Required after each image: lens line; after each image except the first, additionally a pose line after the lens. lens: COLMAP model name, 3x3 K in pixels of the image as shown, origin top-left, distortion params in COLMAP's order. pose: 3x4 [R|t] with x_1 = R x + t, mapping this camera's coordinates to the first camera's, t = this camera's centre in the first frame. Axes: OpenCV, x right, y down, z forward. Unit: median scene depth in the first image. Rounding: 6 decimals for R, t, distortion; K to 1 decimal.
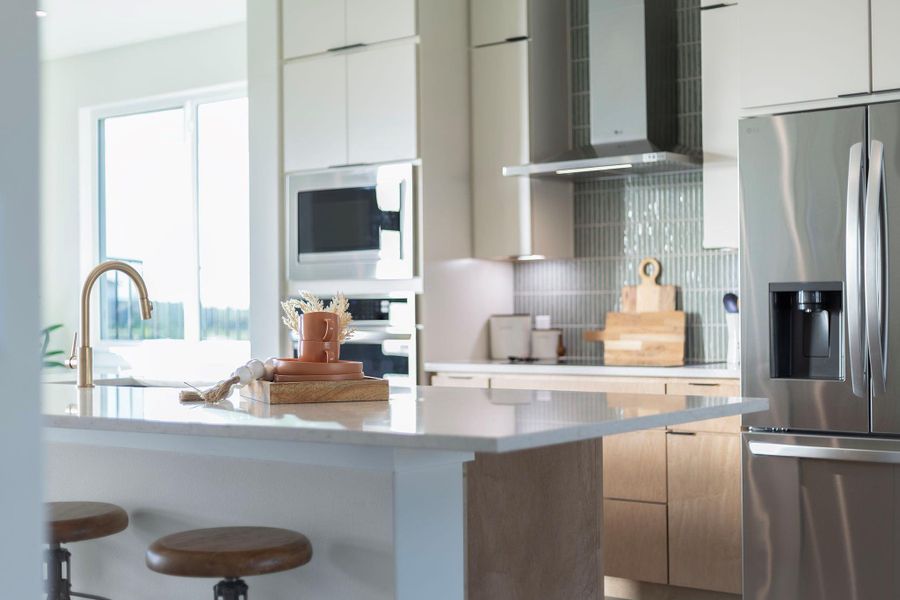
lens RADIAL K [[1272.2, 0, 451.0], [0, 1272.2, 301.6], [0, 0, 1]] dist [0.009350, 0.022270]
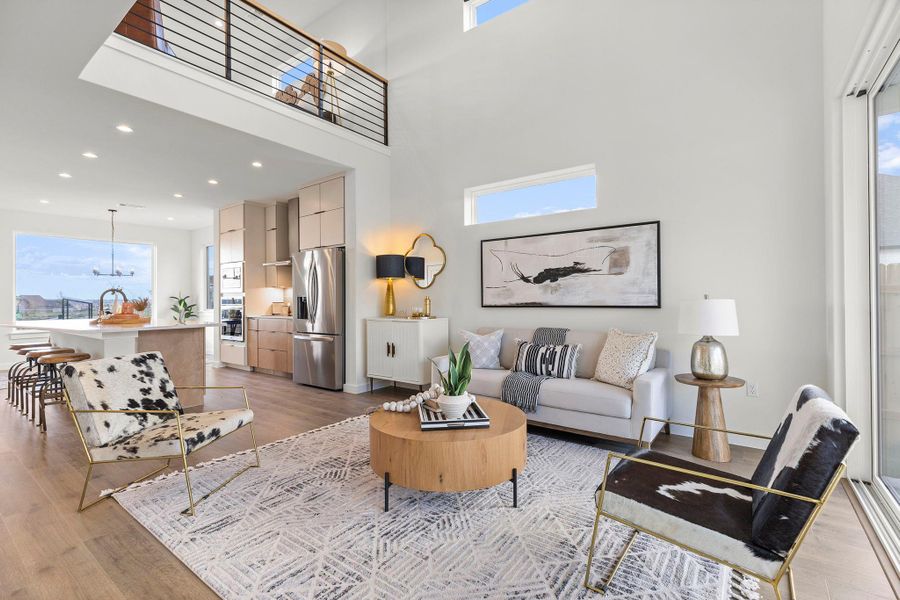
lens RADIAL K [[401.3, 0, 452.4], [0, 401.3, 297.1], [0, 0, 1]] dist [0.003047, 0.000200]
pose [[0.999529, 0.003613, 0.030484, 0.575795], [-0.003658, 0.999992, 0.001417, -0.009358], [-0.030479, -0.001528, 0.999534, -0.214314]]
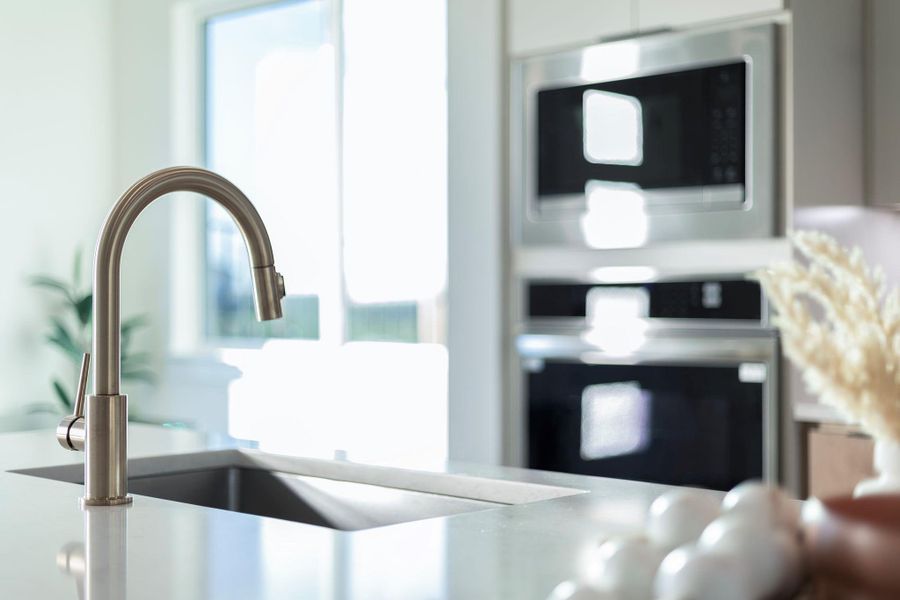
lens RADIAL K [[1314.4, 0, 450.0], [0, 1314.4, 300.0], [0, 0, 1]] dist [0.022860, 0.035895]
pose [[0.995294, 0.011609, -0.096203, -0.113685], [-0.011046, 0.999919, 0.006379, 0.003618], [0.096269, -0.005286, 0.995341, 0.471977]]
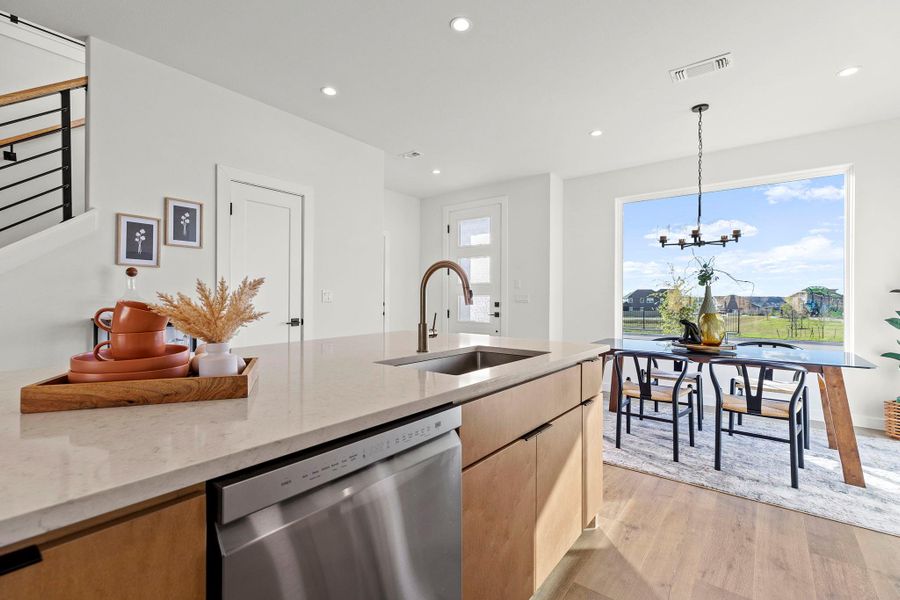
lens RADIAL K [[401.3, 0, 452.4], [0, 401.3, 297.1], [0, 0, 1]] dist [0.003047, 0.000200]
pose [[-0.002699, 0.006834, -0.999973, 0.116666], [0.002279, 0.999974, 0.006828, 0.002427], [0.999994, -0.002261, -0.002714, 0.780033]]
